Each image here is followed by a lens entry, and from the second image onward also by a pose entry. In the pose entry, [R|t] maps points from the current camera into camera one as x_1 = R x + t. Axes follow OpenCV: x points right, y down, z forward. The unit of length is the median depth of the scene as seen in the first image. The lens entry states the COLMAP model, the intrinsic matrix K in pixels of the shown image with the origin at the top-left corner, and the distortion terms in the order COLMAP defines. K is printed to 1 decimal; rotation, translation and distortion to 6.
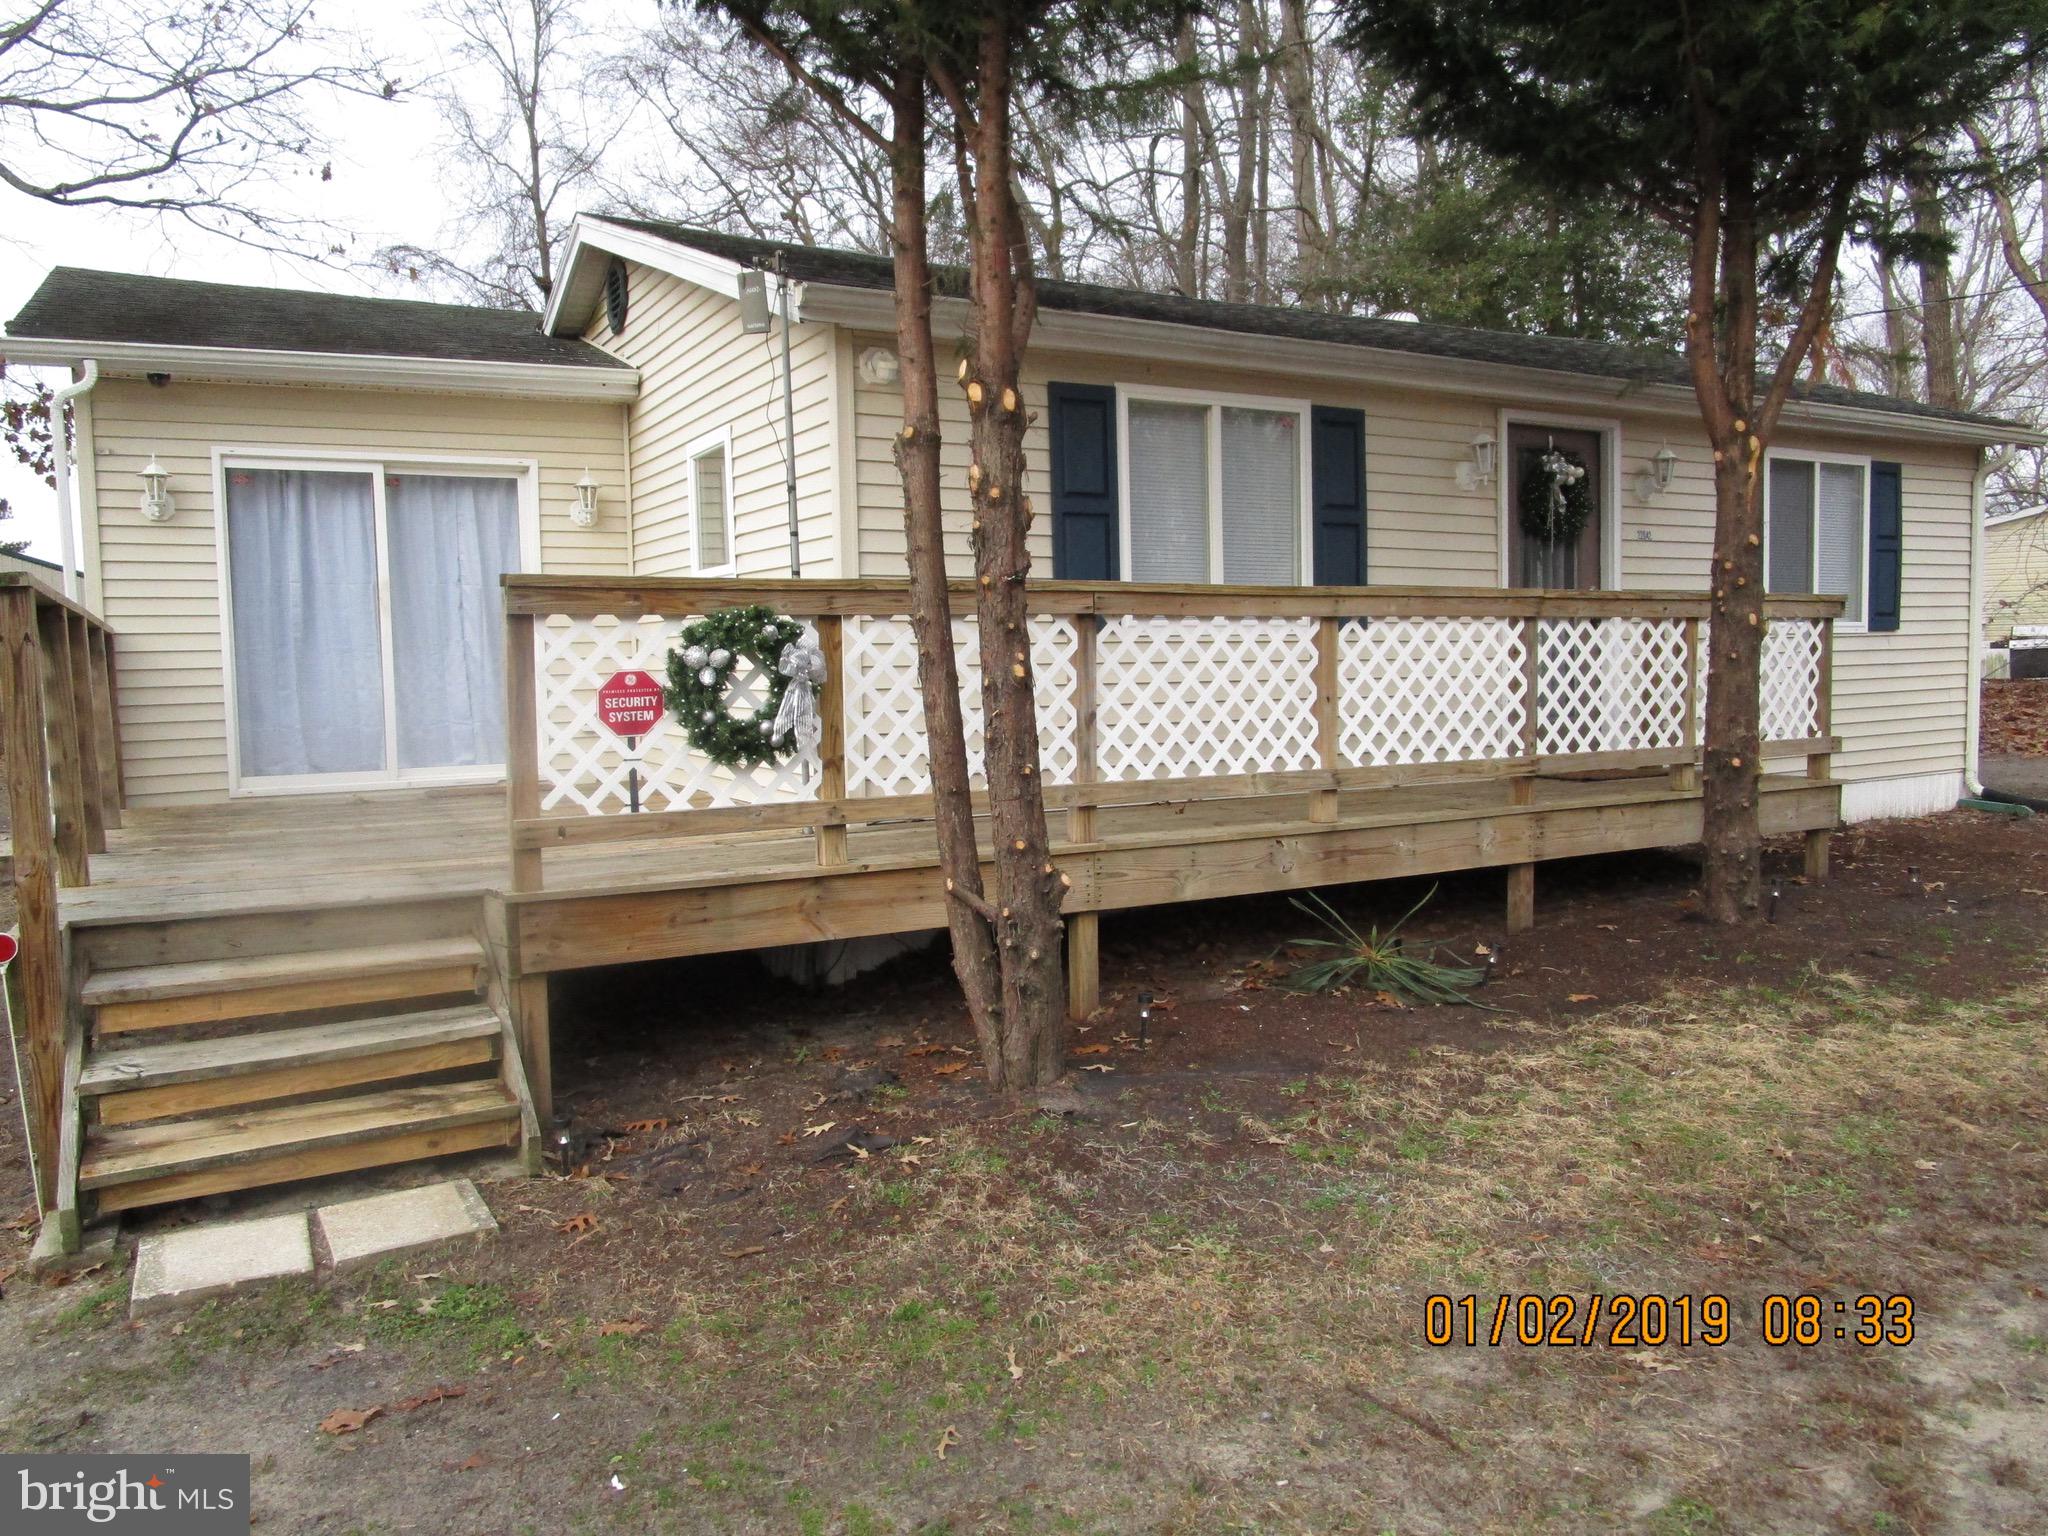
lens RADIAL K [[1489.8, 0, 1024.0], [0, 1489.8, 768.0], [0, 0, 1]] dist [0.008003, 0.002904]
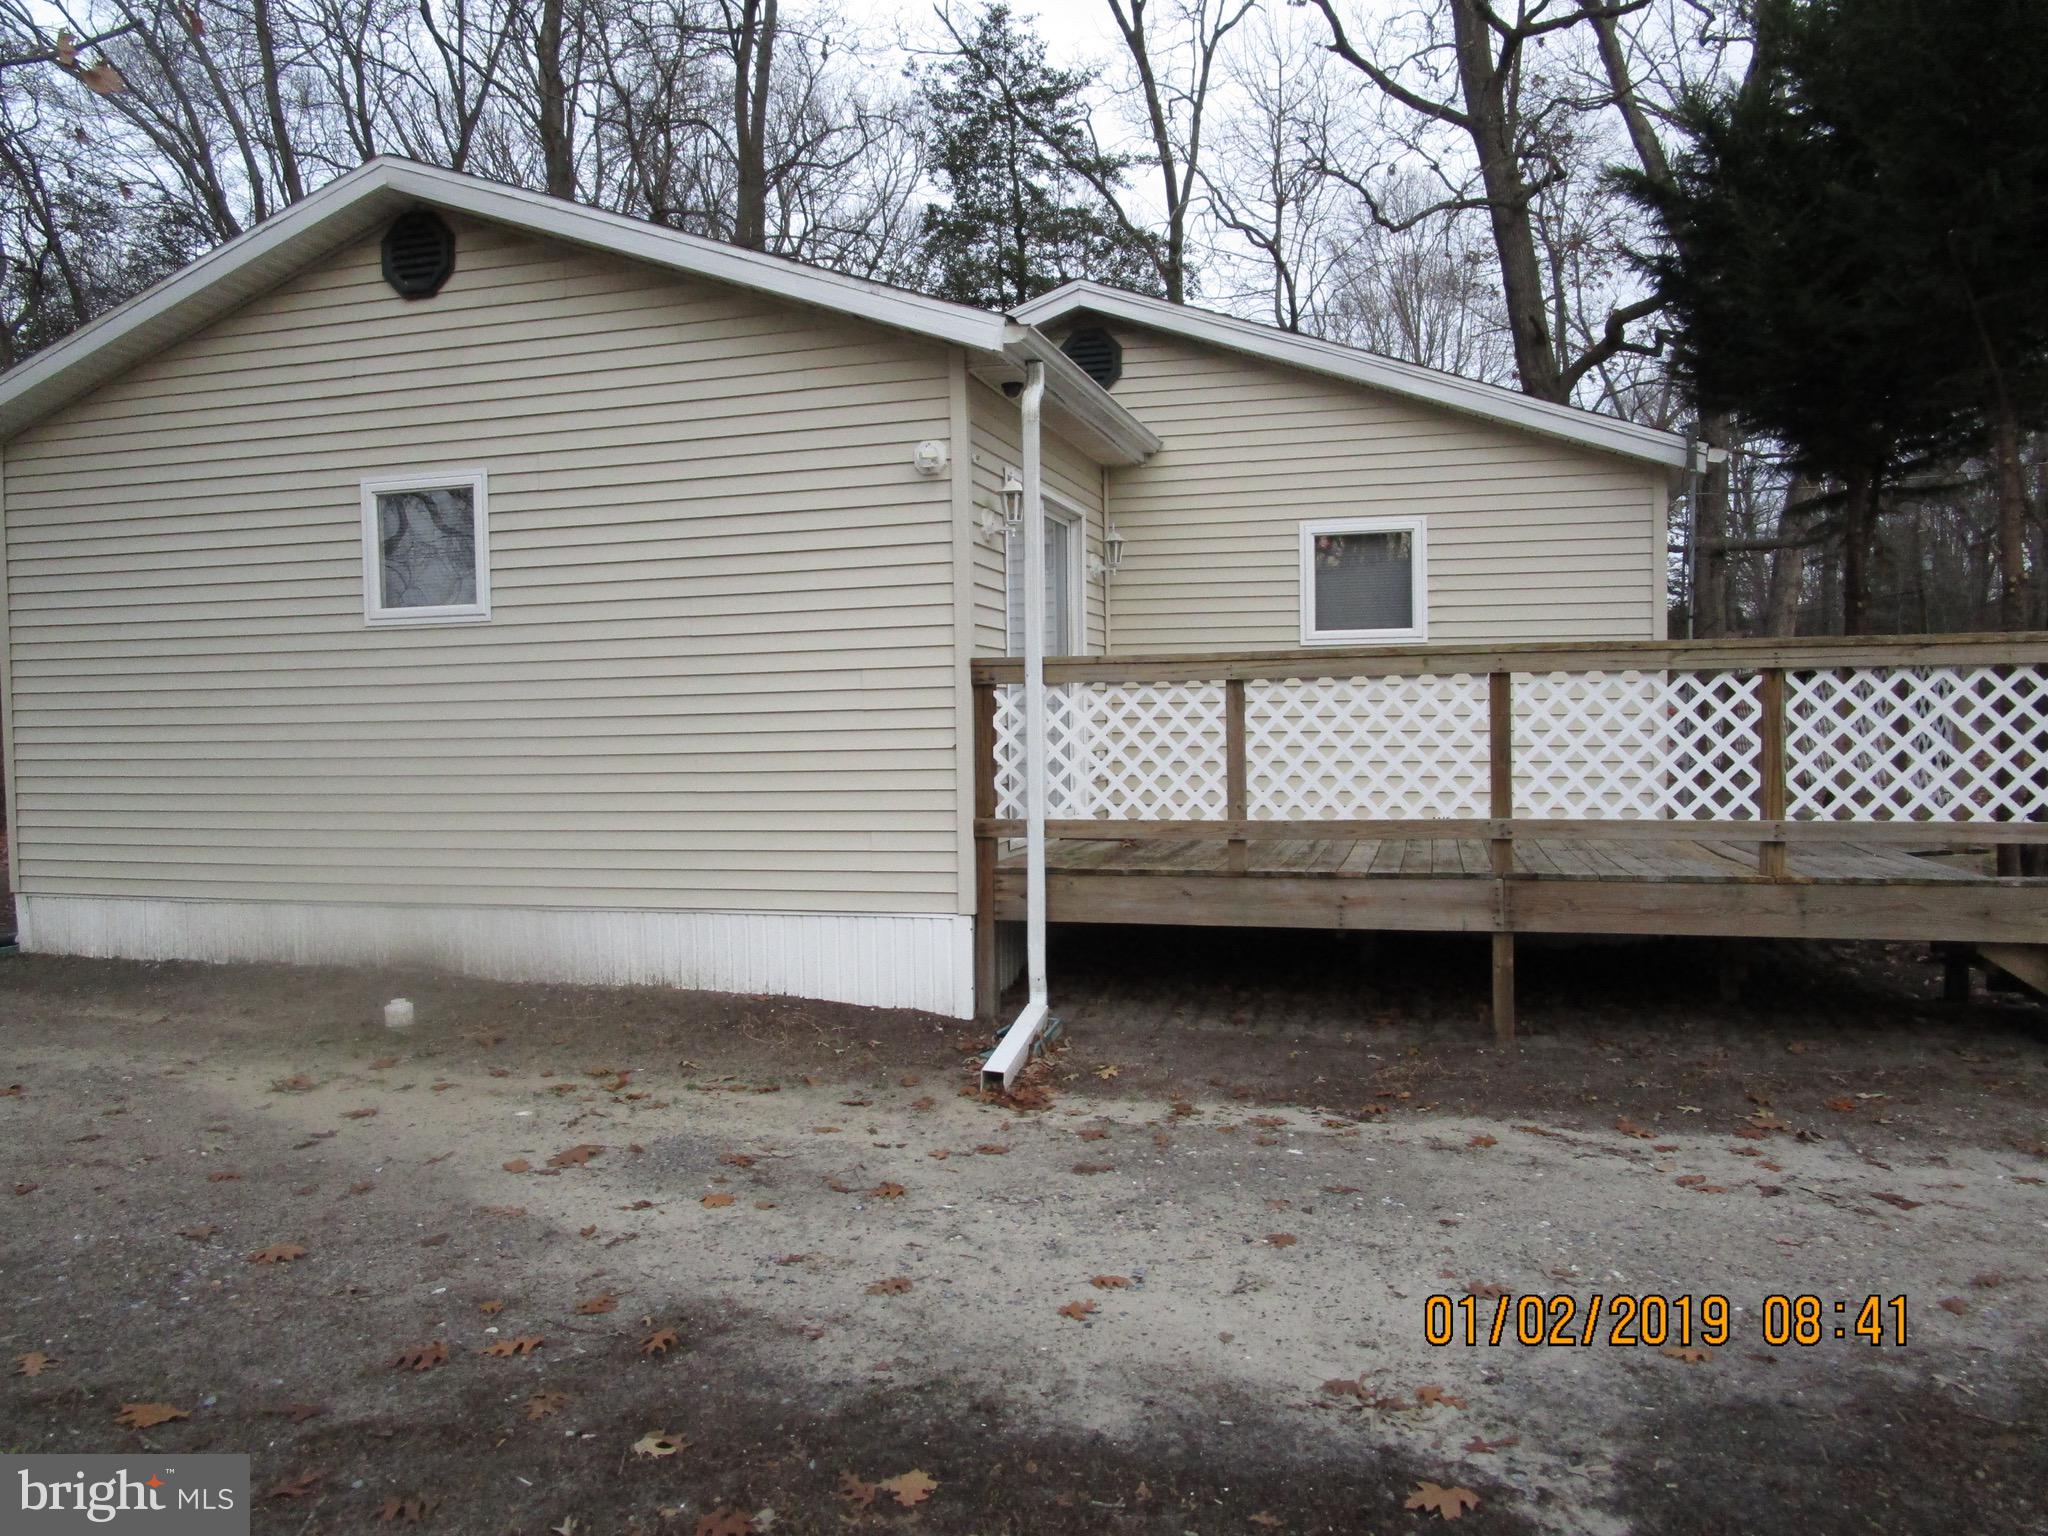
lens RADIAL K [[1041.5, 0, 1024.0], [0, 1041.5, 768.0], [0, 0, 1]] dist [0.001362, 0.000162]
pose [[0.759590, 0.037448, -0.649324, 0.445694], [-0.045192, 0.998967, 0.004747, -0.026185], [0.648831, 0.025738, 0.760497, 0.246103]]
